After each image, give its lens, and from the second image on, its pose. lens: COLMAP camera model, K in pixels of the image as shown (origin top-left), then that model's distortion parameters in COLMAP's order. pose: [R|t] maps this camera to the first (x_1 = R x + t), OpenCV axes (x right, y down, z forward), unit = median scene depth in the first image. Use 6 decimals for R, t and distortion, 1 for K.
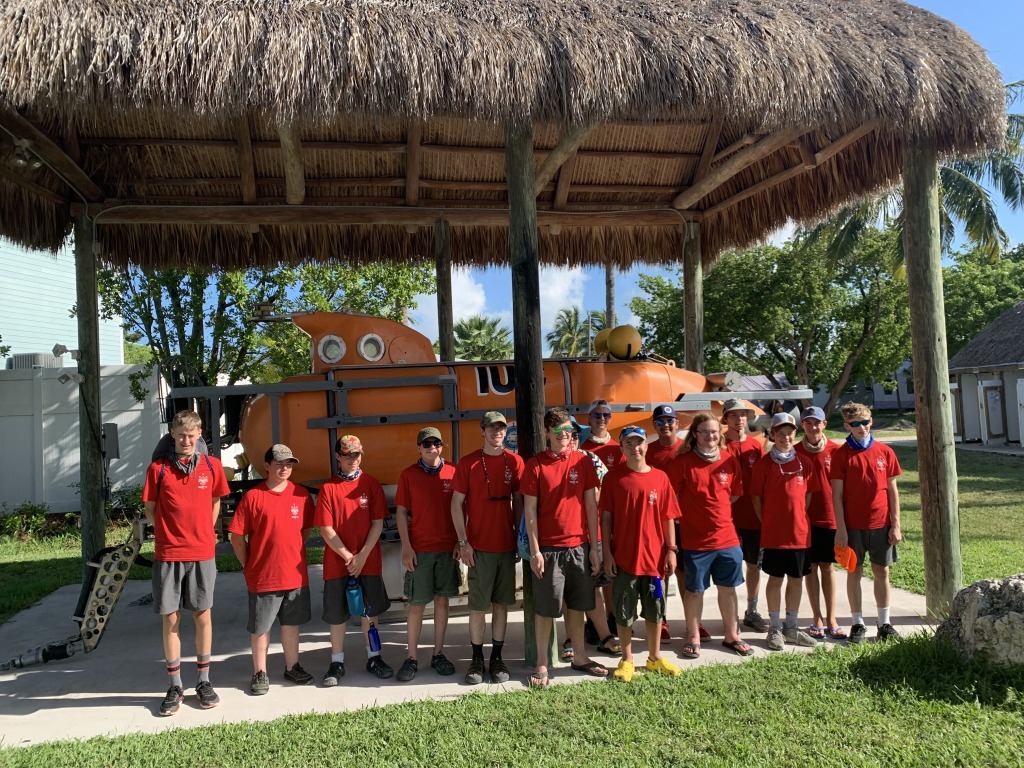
lens RADIAL K [[772.9, 0, 508.9], [0, 772.9, 381.9], [0, 0, 1]] dist [0.017153, -0.011575]
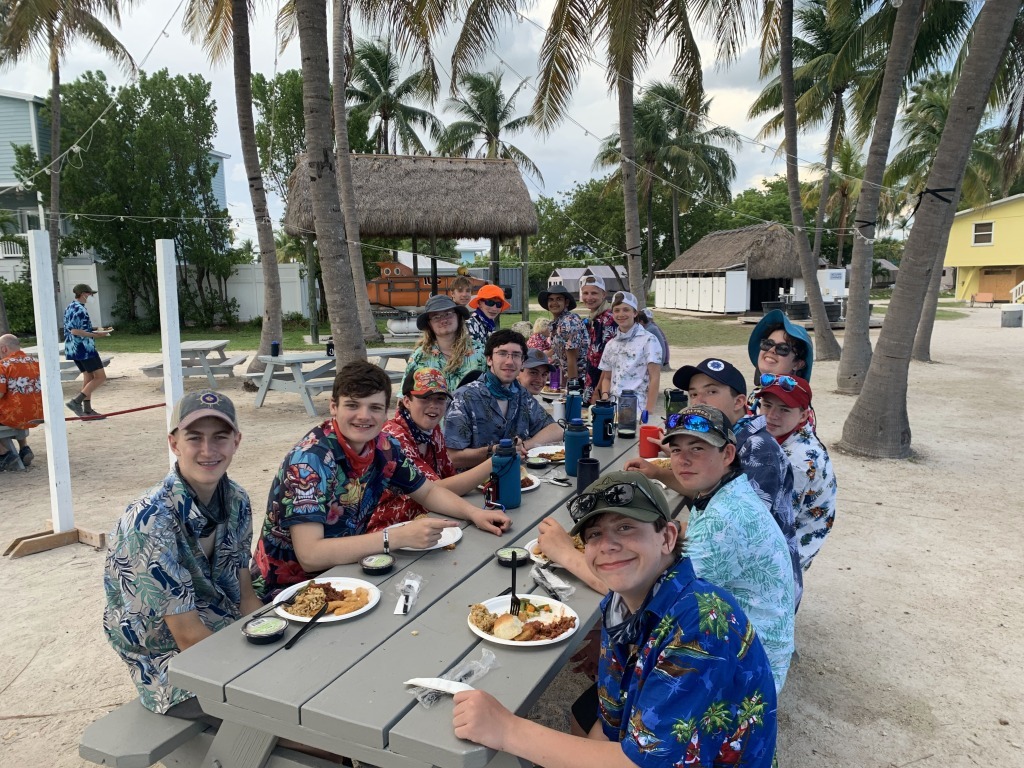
lens RADIAL K [[772.9, 0, 511.9], [0, 772.9, 384.8], [0, 0, 1]] dist [0.017153, -0.011575]
pose [[0.996835, 0.022200, 0.076331, 0.152211], [-0.033805, 0.987448, 0.154287, -0.130660], [-0.071947, -0.156379, 0.985073, -3.831522]]
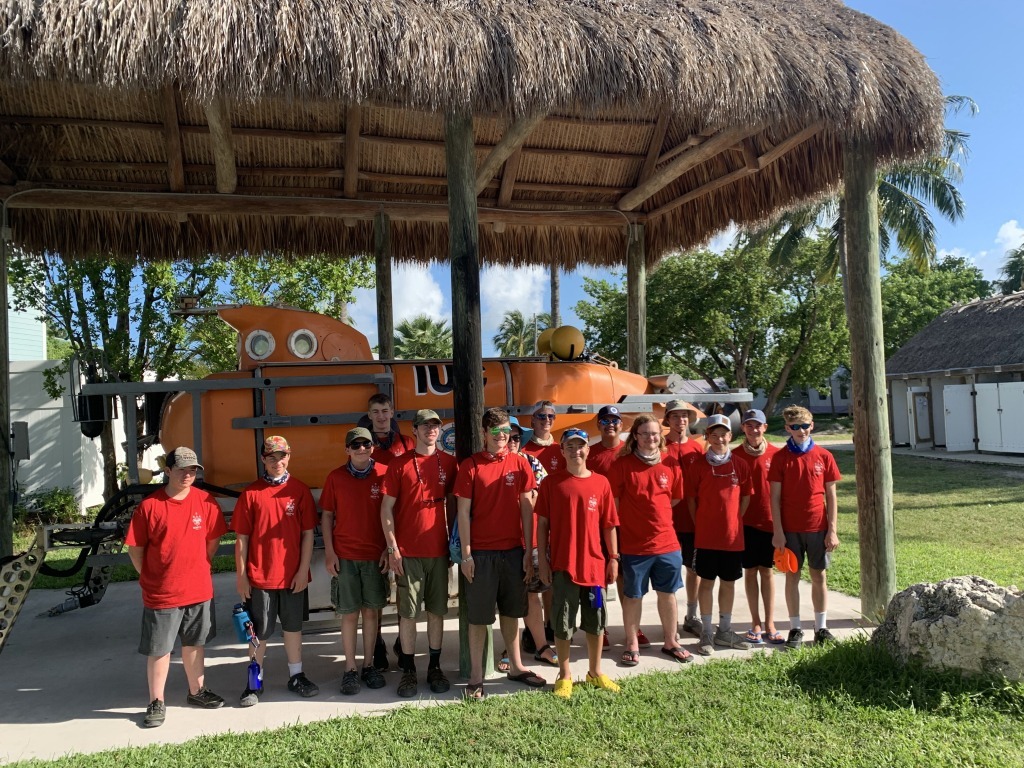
lens RADIAL K [[772.9, 0, 512.9], [0, 772.9, 384.4], [0, 0, 1]] dist [0.017153, -0.011575]
pose [[0.997083, 0.010697, 0.075570, 0.009908], [-0.010736, 0.999942, 0.000099, 0.003080], [-0.075564, -0.000910, 0.997141, 0.036421]]
